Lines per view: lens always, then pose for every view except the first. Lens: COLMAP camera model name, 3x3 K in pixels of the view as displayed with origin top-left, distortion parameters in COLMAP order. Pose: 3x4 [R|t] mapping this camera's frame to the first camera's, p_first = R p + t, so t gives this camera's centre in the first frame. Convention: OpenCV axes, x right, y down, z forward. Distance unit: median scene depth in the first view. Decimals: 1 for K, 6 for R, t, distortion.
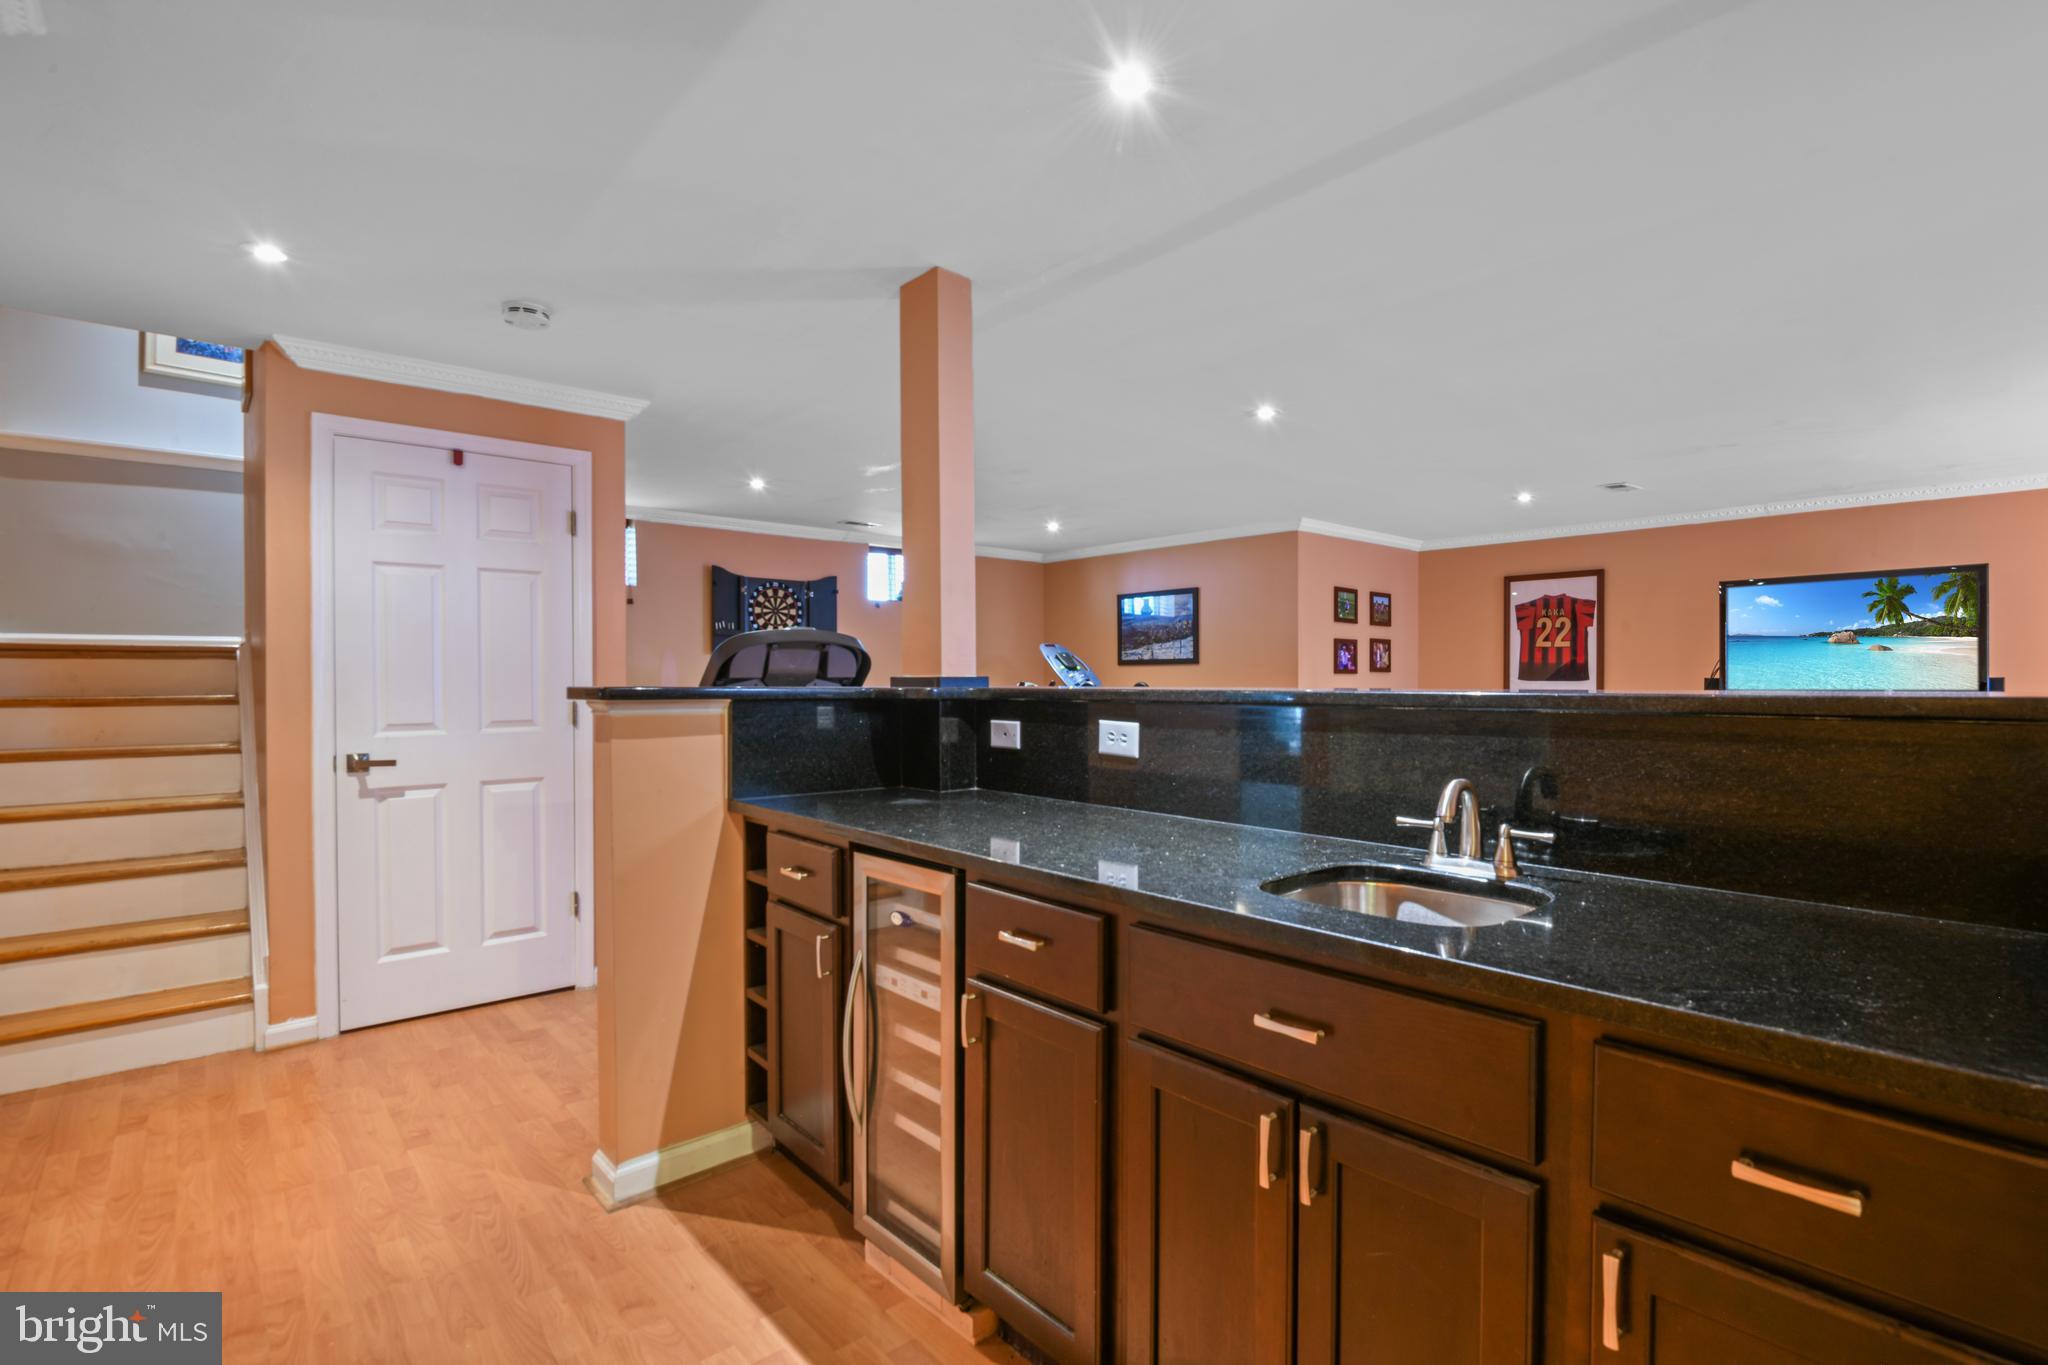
lens RADIAL K [[938.9, 0, 1024.0], [0, 938.9, 682.5], [0, 0, 1]] dist [0.030367, -0.000215]
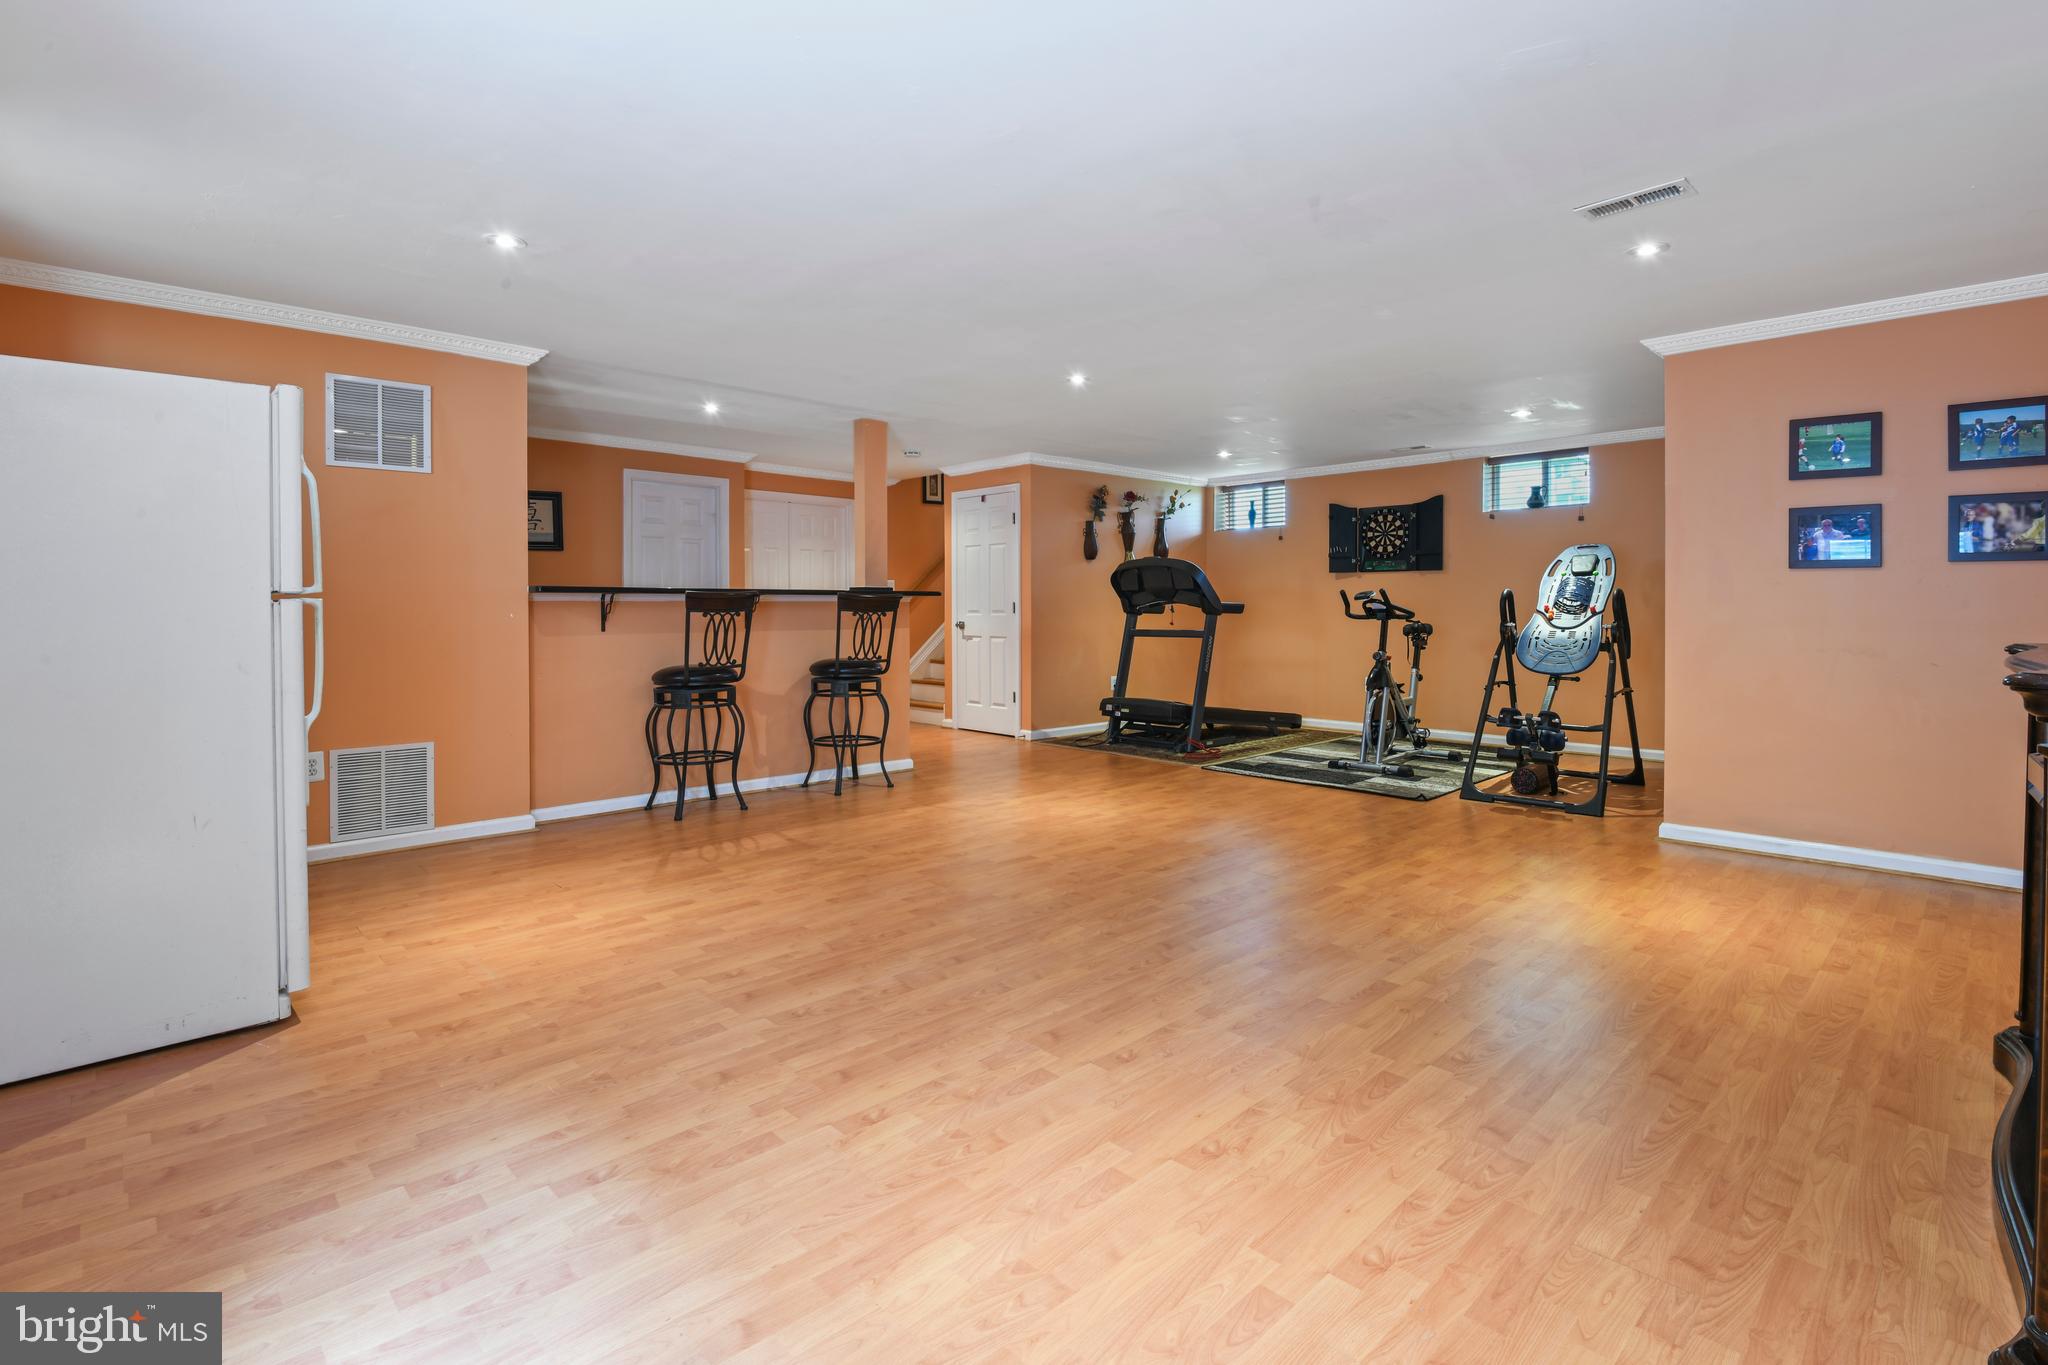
lens RADIAL K [[954.6, 0, 1025.2], [0, 954.6, 611.6], [0, 0, 1]] dist [-0.000542, -0.000168]
pose [[0.060073, 0.005811, -0.998177, 0.896820], [-0.002990, 0.999980, 0.005642, 0.015620], [0.998189, 0.002646, 0.060090, 0.484708]]
